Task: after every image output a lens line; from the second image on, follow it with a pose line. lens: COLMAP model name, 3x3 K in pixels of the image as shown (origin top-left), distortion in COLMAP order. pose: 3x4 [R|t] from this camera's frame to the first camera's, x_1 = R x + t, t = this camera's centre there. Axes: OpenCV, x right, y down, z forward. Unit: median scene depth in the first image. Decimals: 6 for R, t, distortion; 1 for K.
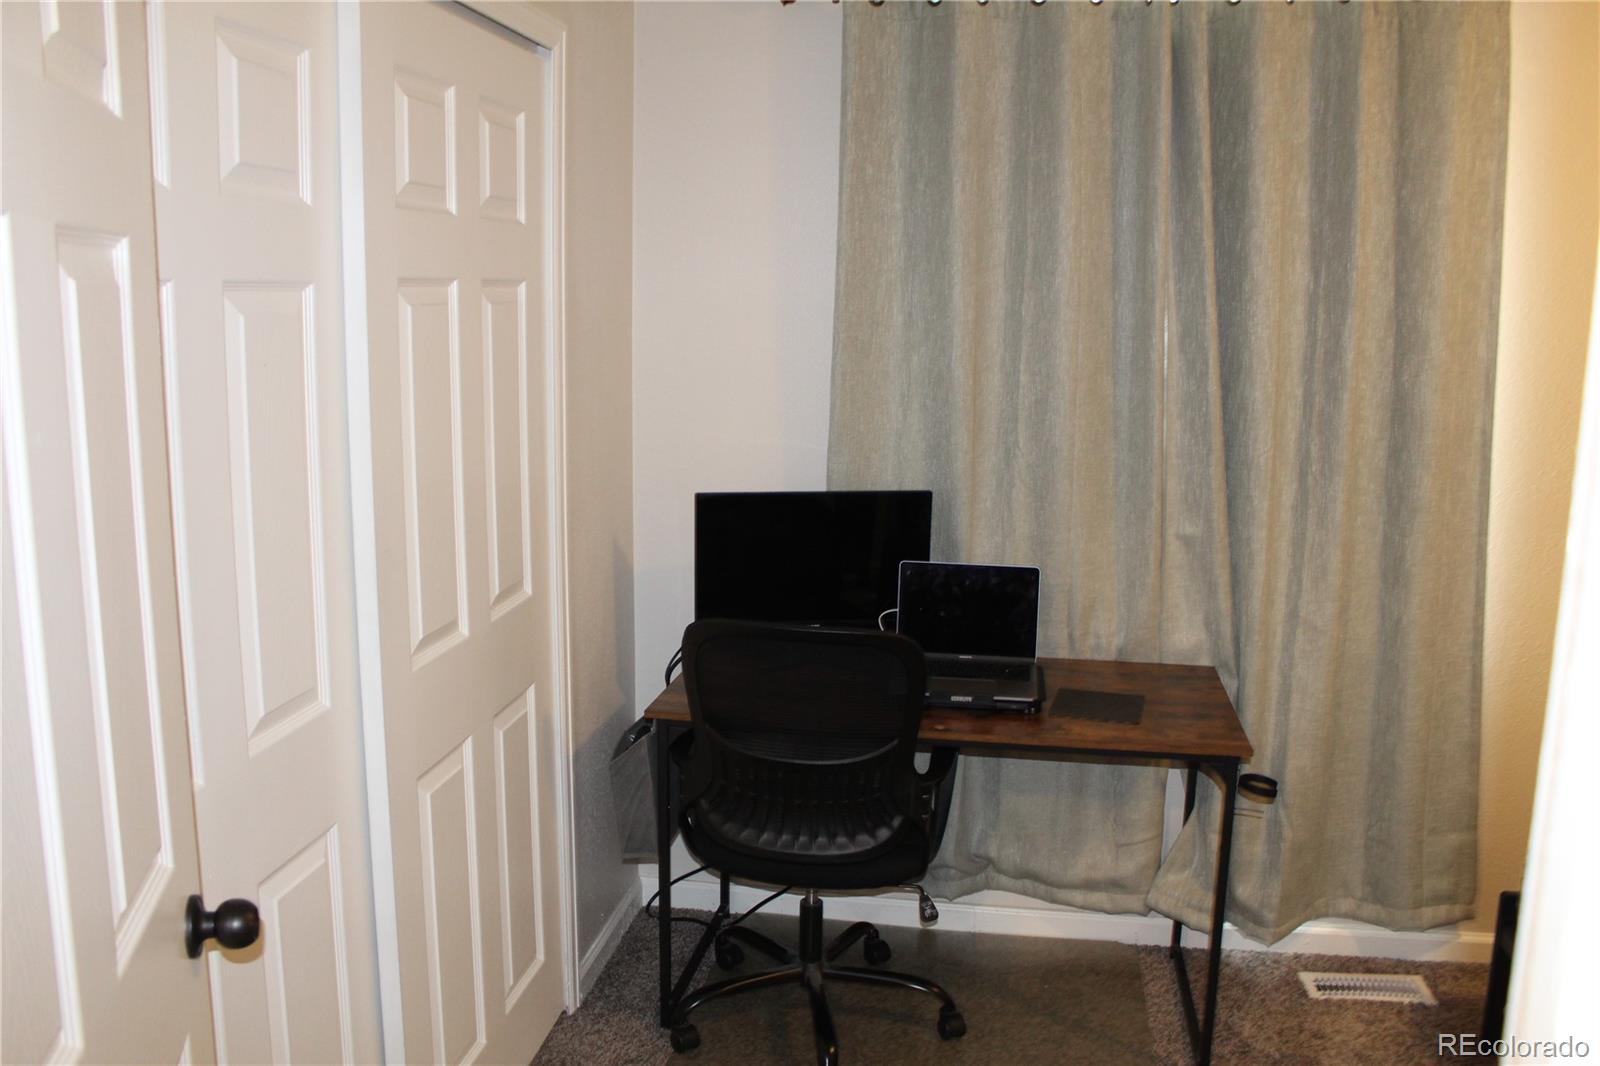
lens RADIAL K [[1323.1, 0, 800.0], [0, 1323.1, 533.0], [0, 0, 1]] dist [-0.052855, 0.001693]
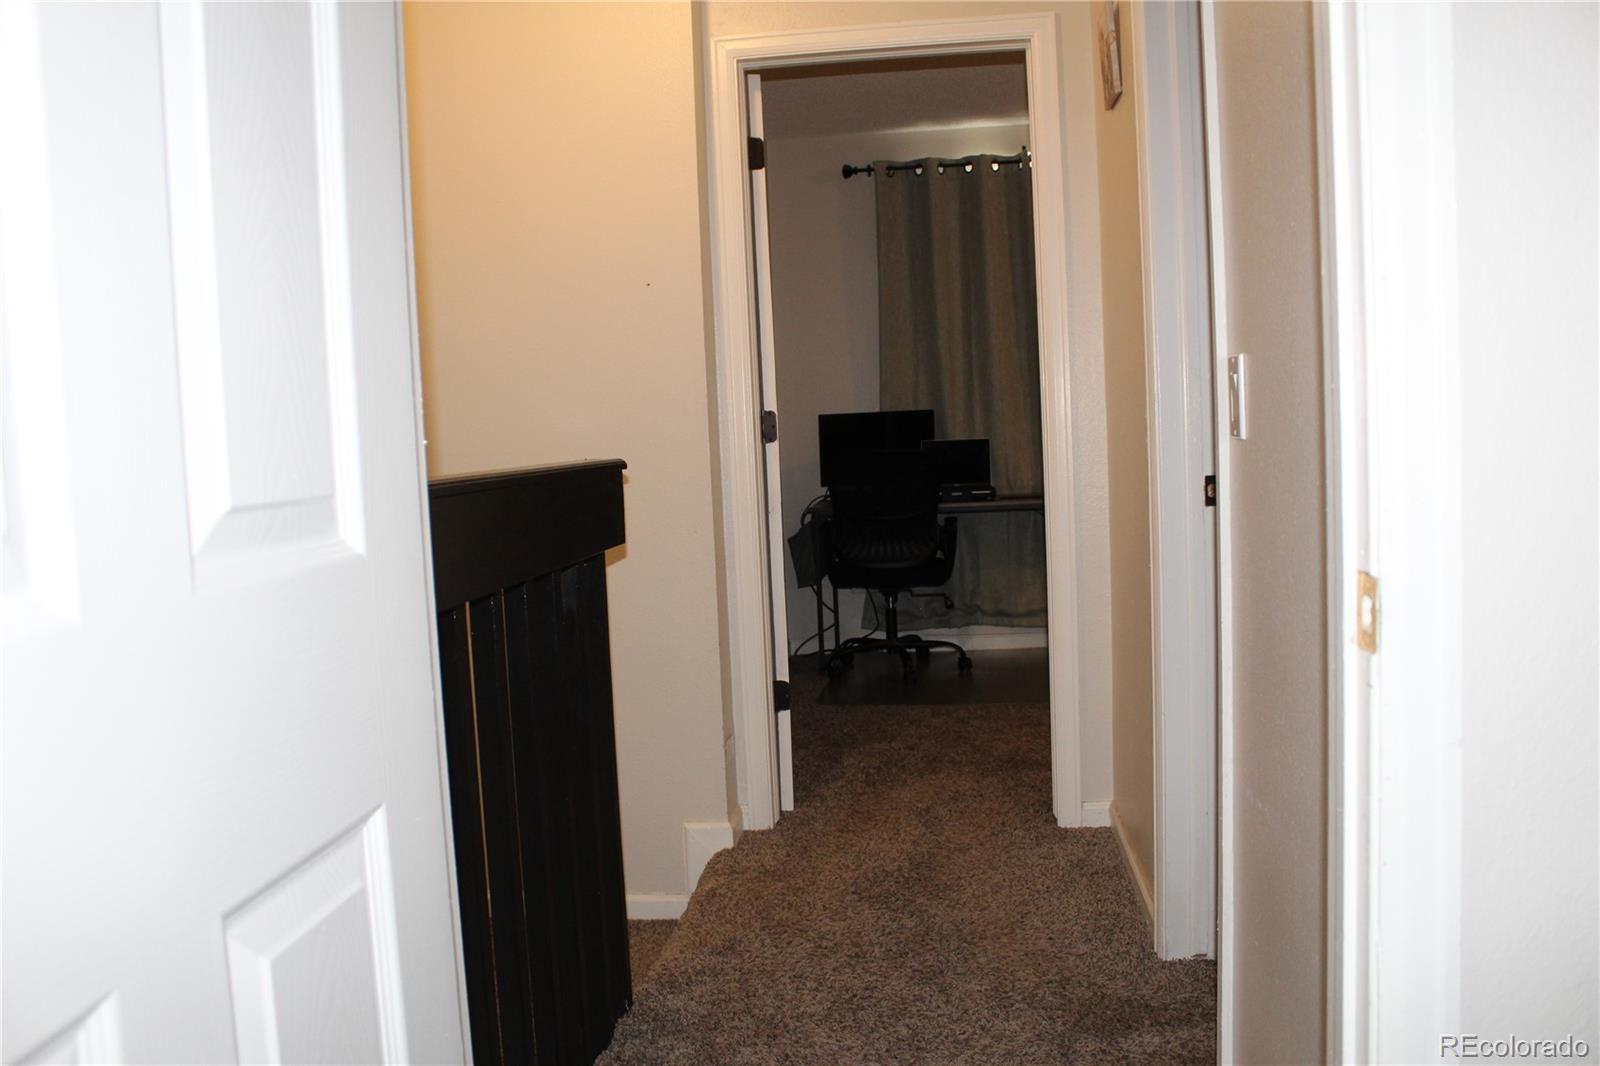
lens RADIAL K [[1323.1, 0, 800.0], [0, 1323.1, 533.0], [0, 0, 1]] dist [-0.052855, 0.001693]
pose [[0.997406, -0.065438, 0.029996, -0.171261], [0.068162, 0.992530, -0.101184, 0.335270], [-0.023151, 0.102966, 0.994415, -0.953671]]
